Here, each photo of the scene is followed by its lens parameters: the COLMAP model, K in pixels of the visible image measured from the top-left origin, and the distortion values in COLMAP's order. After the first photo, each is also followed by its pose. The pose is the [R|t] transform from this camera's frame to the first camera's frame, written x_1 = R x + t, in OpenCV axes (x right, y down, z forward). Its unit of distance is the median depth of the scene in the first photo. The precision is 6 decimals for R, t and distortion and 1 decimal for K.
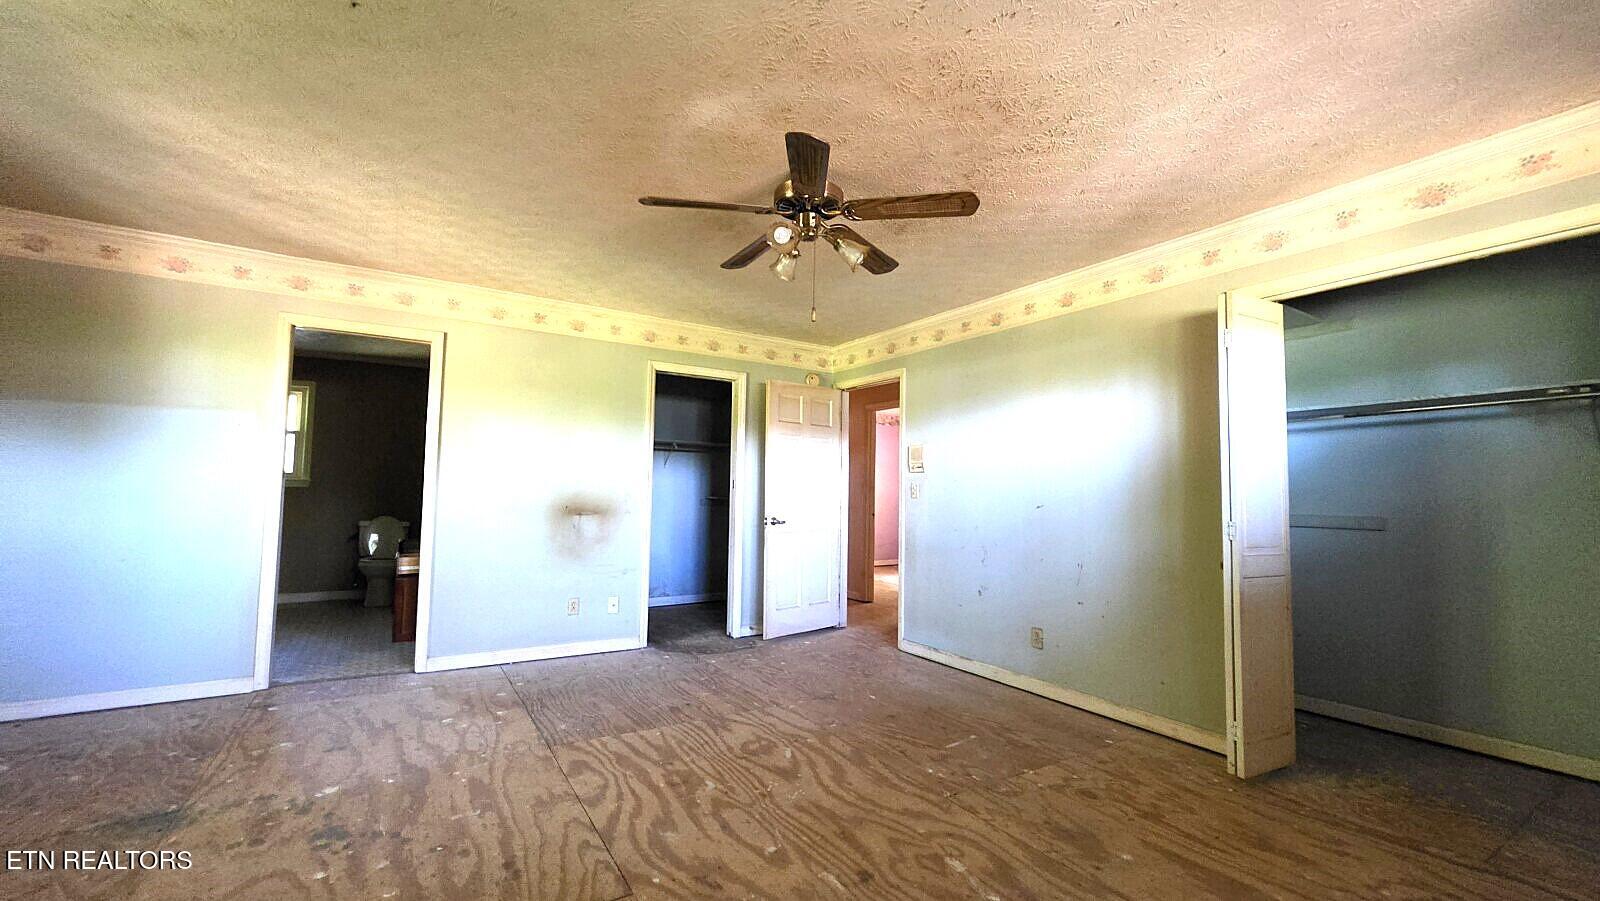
lens RADIAL K [[648.7, 0, 803.1], [0, 648.7, 451.3], [0, 0, 1]] dist [-0.004891, 0.000740]
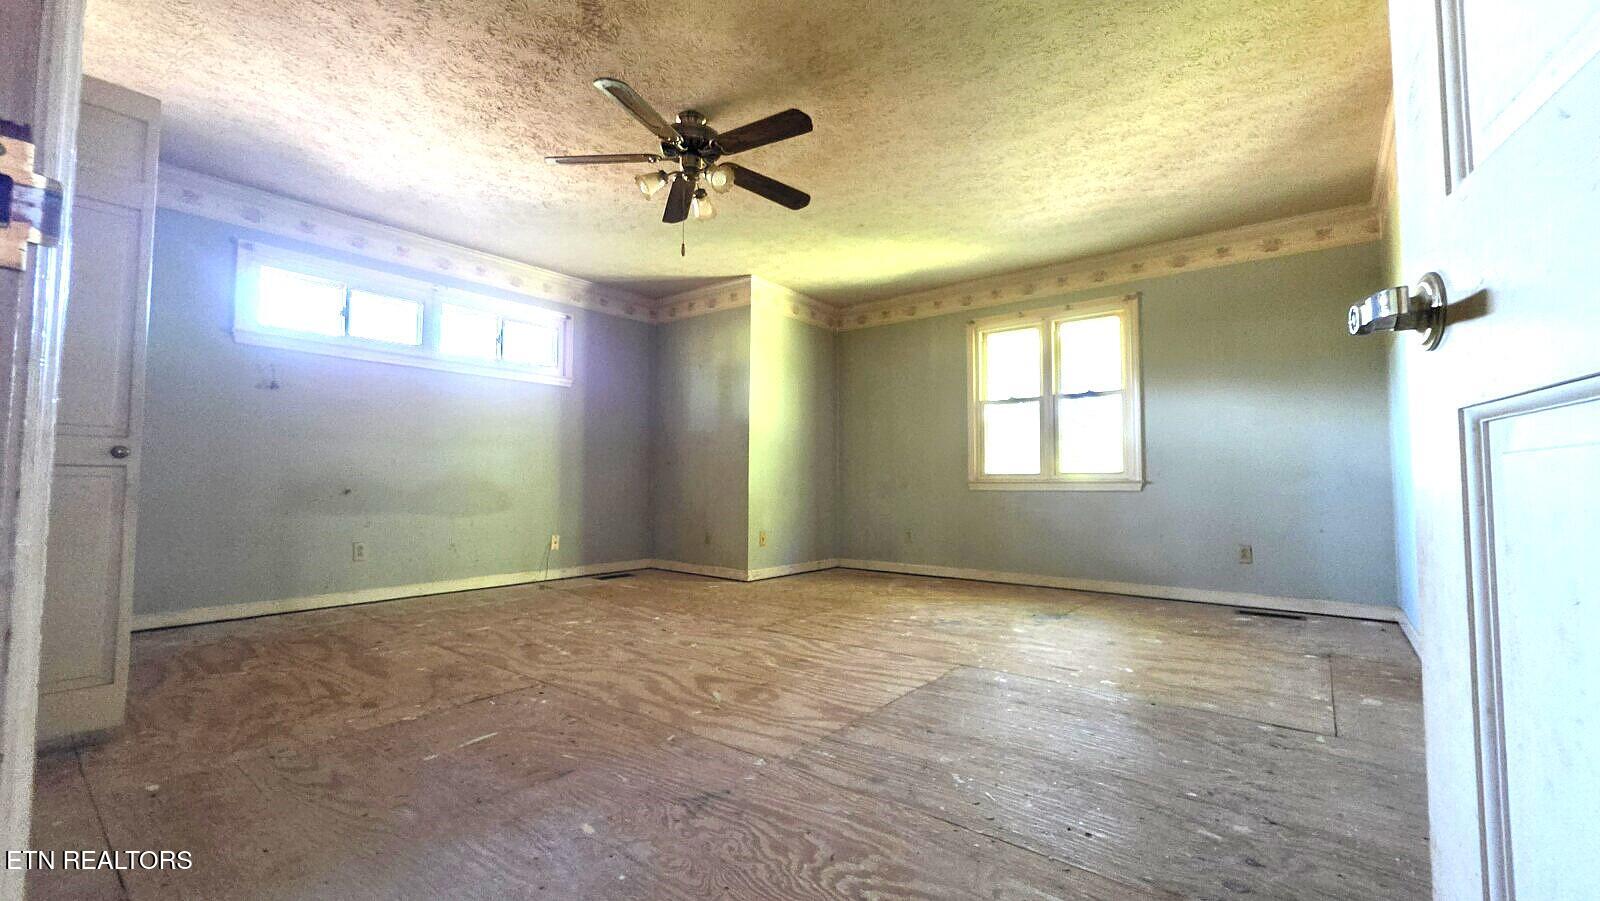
lens RADIAL K [[648.7, 0, 803.1], [0, 648.7, 451.3], [0, 0, 1]] dist [-0.004891, 0.000740]
pose [[-0.946581, -0.036020, -0.320448, 0.160037], [0.001337, 0.993295, -0.115600, 0.264811], [0.322463, -0.109853, -0.940186, 1.960860]]
